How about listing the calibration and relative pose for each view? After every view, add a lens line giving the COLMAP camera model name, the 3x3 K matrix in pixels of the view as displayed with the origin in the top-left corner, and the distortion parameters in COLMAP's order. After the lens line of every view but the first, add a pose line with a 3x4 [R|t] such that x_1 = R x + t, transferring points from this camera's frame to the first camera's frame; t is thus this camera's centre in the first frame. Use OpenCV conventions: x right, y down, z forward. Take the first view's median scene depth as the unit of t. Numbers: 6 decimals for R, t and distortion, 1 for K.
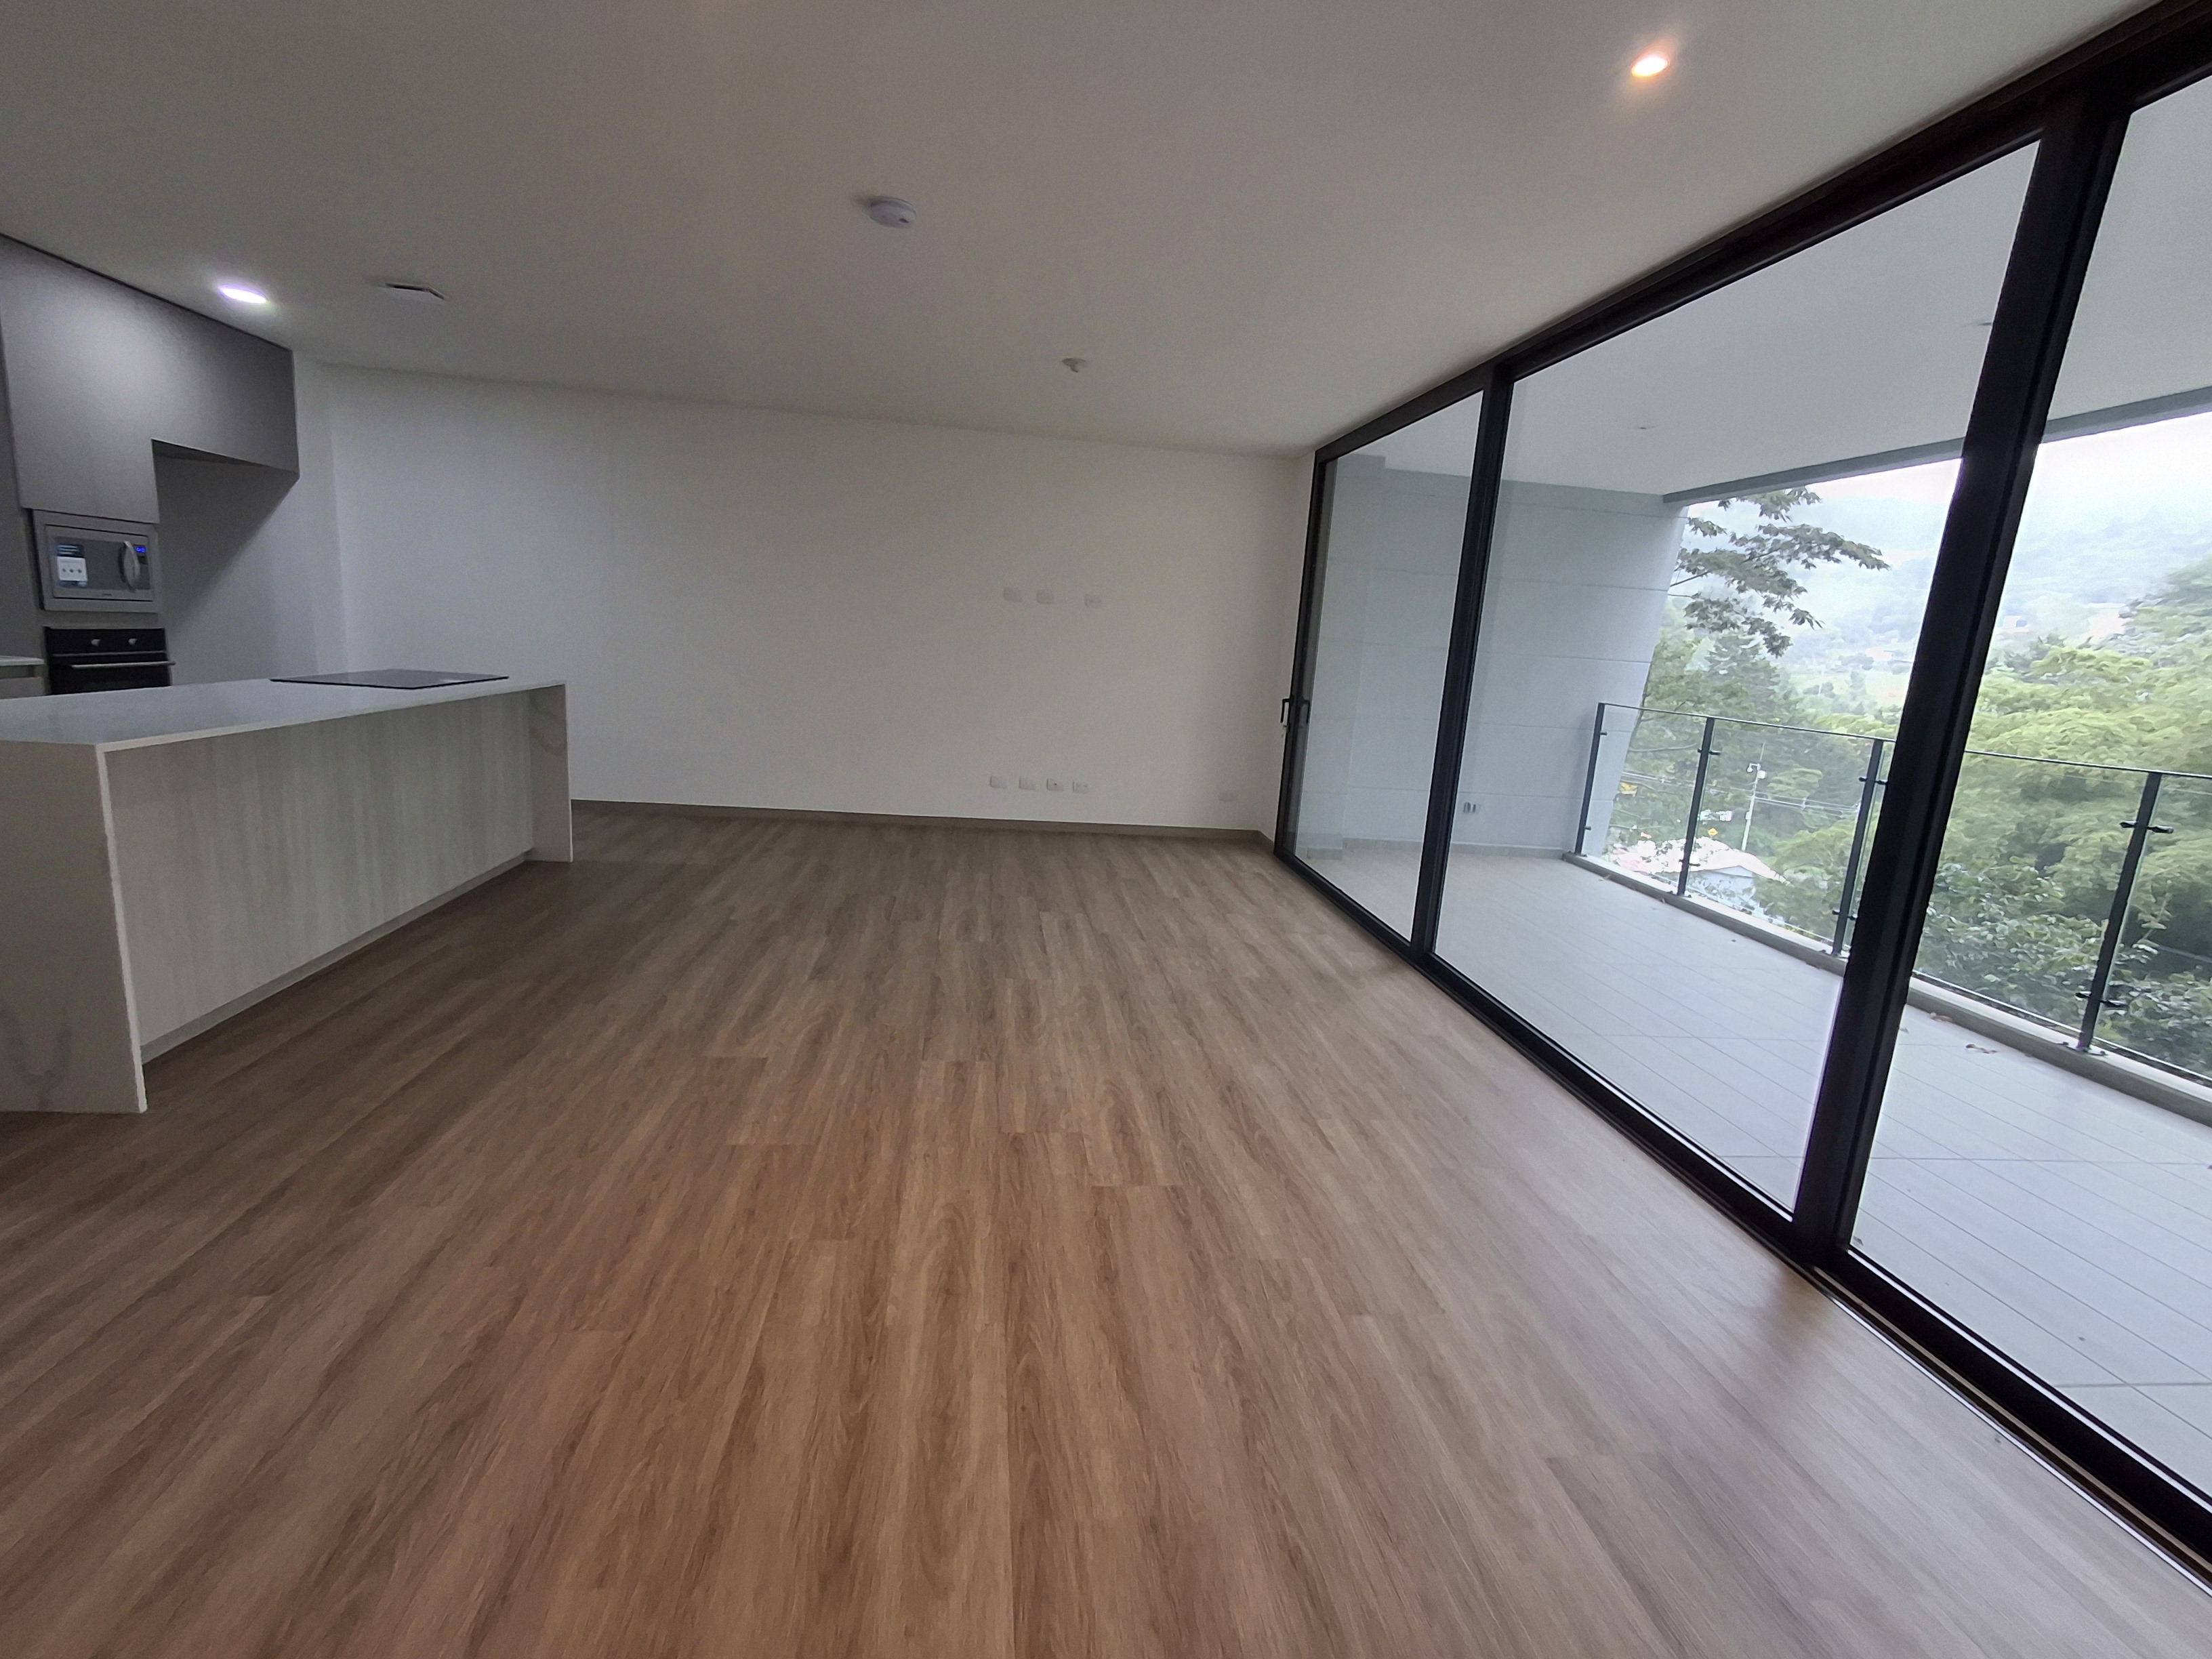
lens RADIAL K [[1015.7, 0, 1111.5], [0, 1015.7, 834.0], [0, 0, 1]] dist [0.004914, 0.001840]
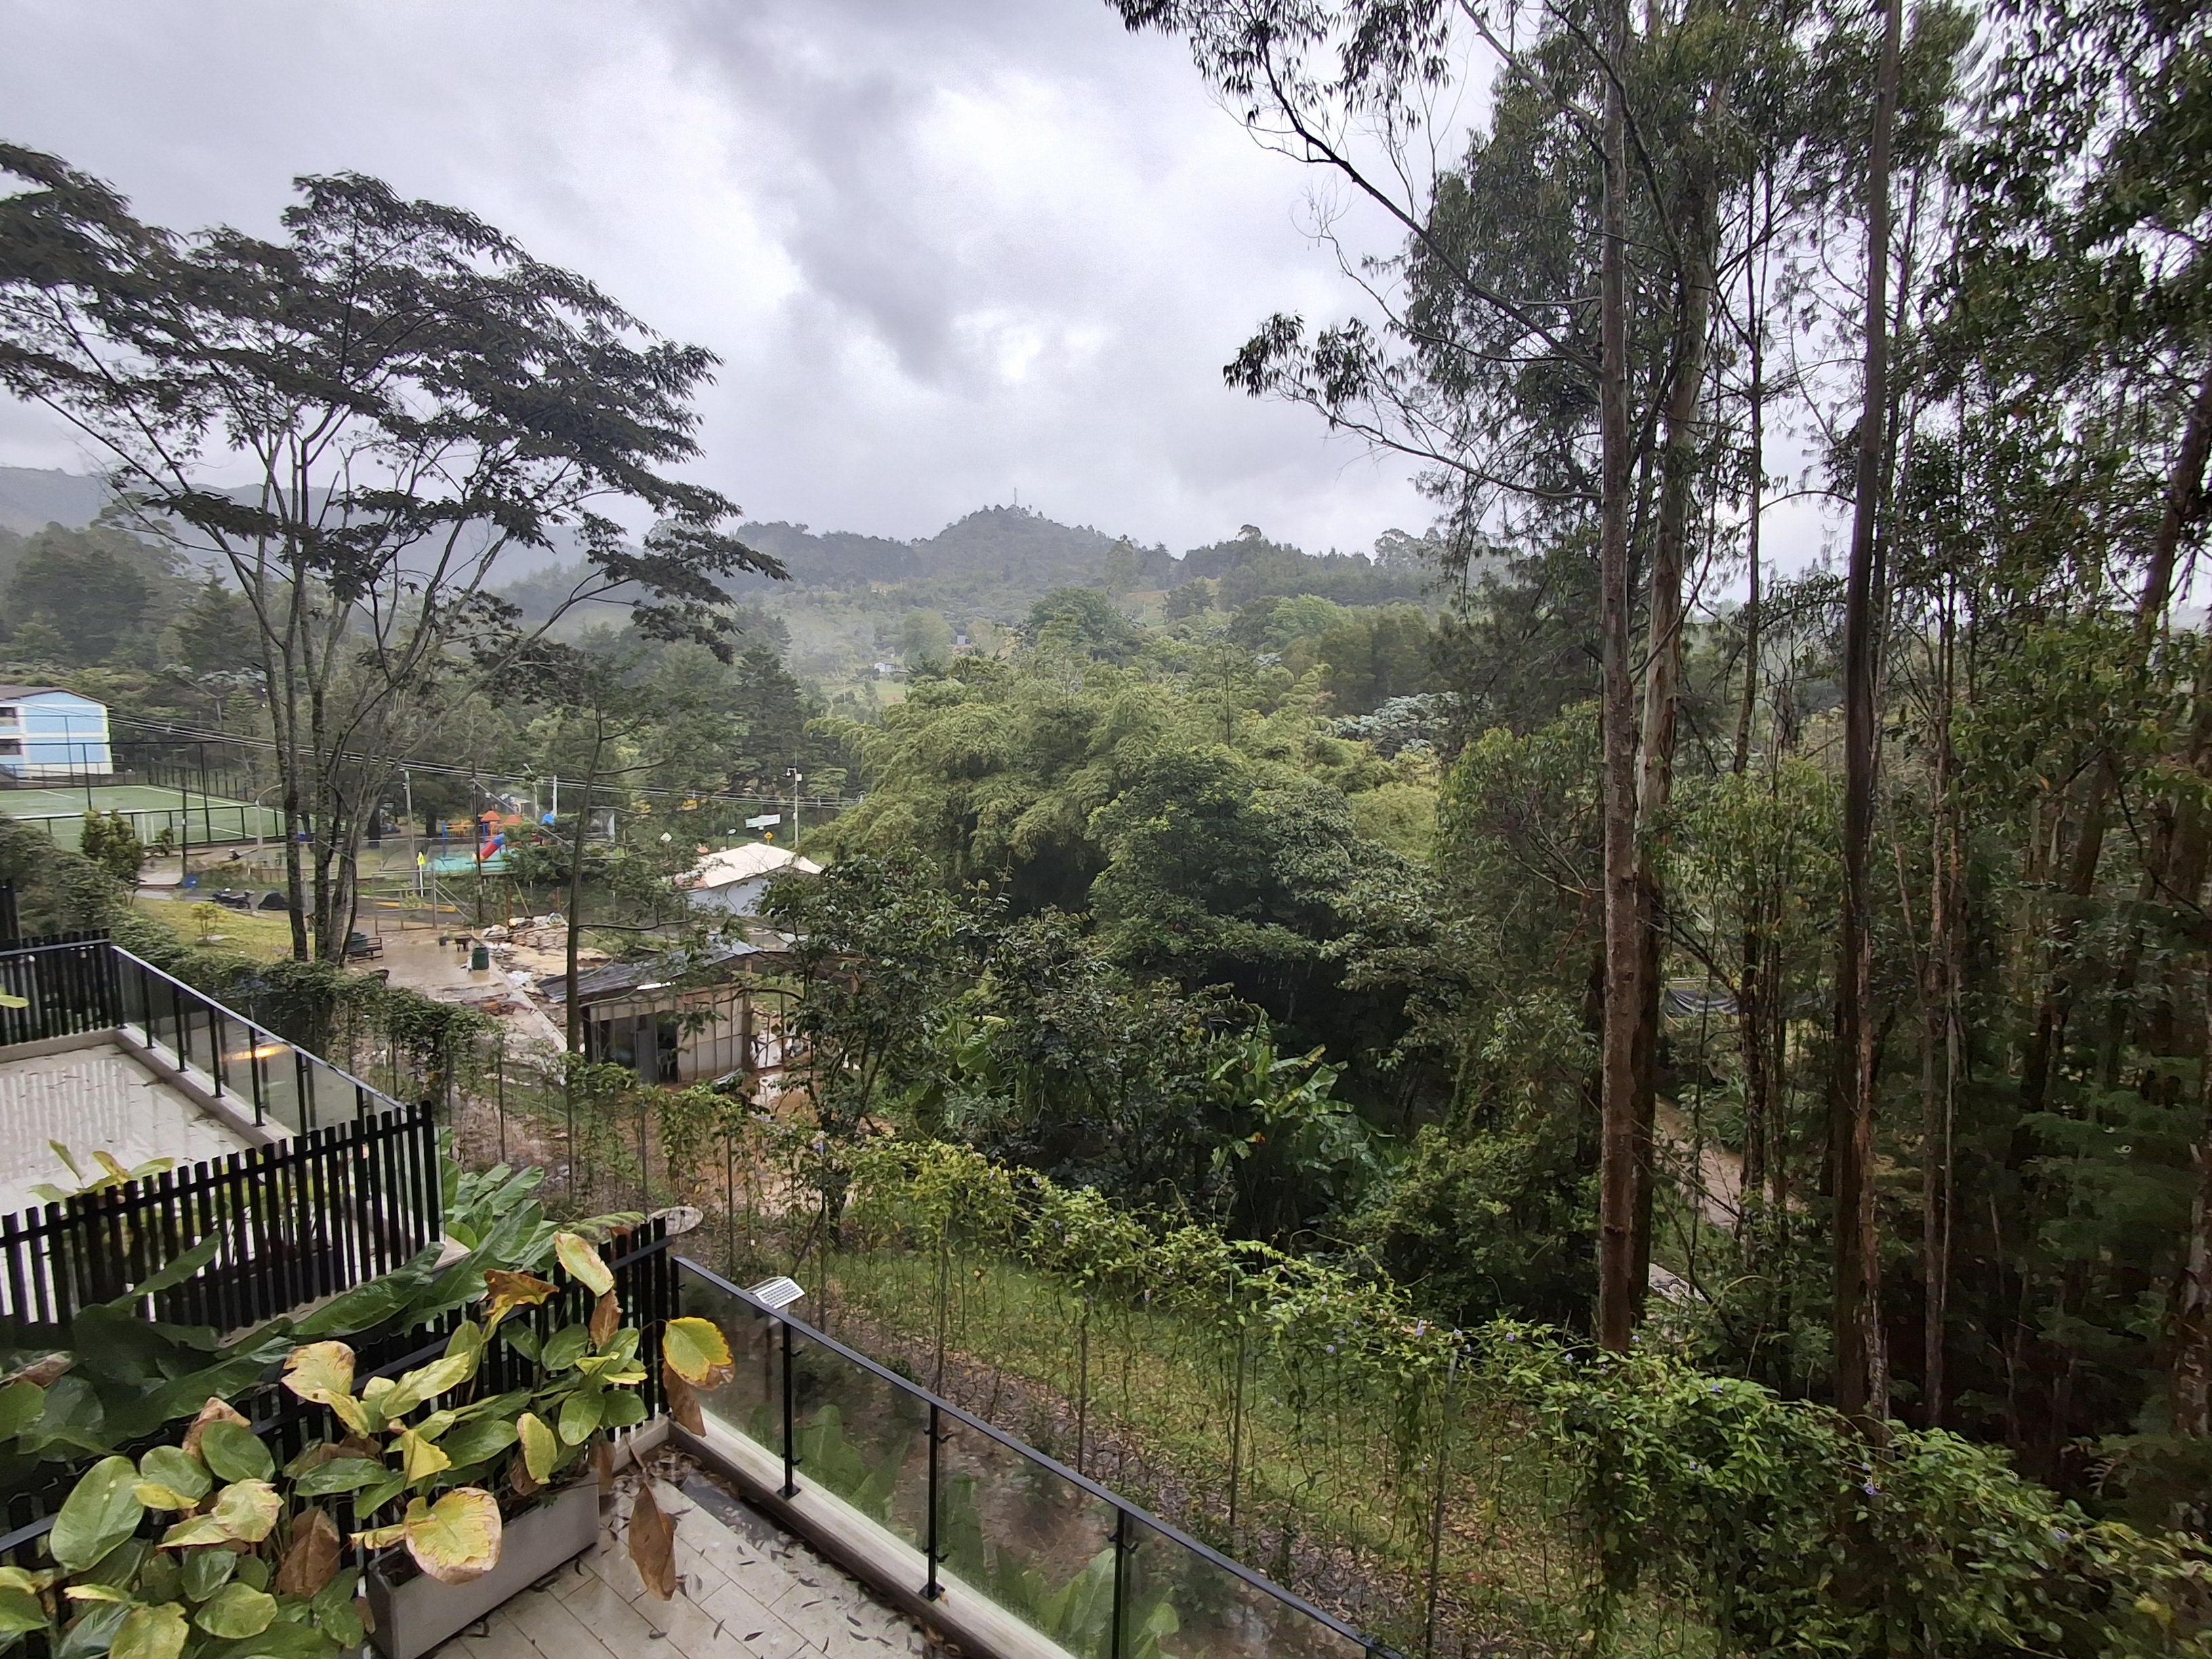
lens RADIAL K [[1017.0, 0, 1121.0], [0, 1017.0, 846.0], [0, 0, 1]] dist [-0.005047, 0.024880]
pose [[0.652851, -0.155954, 0.741258, 1.139366], [0.161589, 0.984724, 0.064859, -0.021510], [-0.740050, 0.077436, 0.668079, 0.498859]]
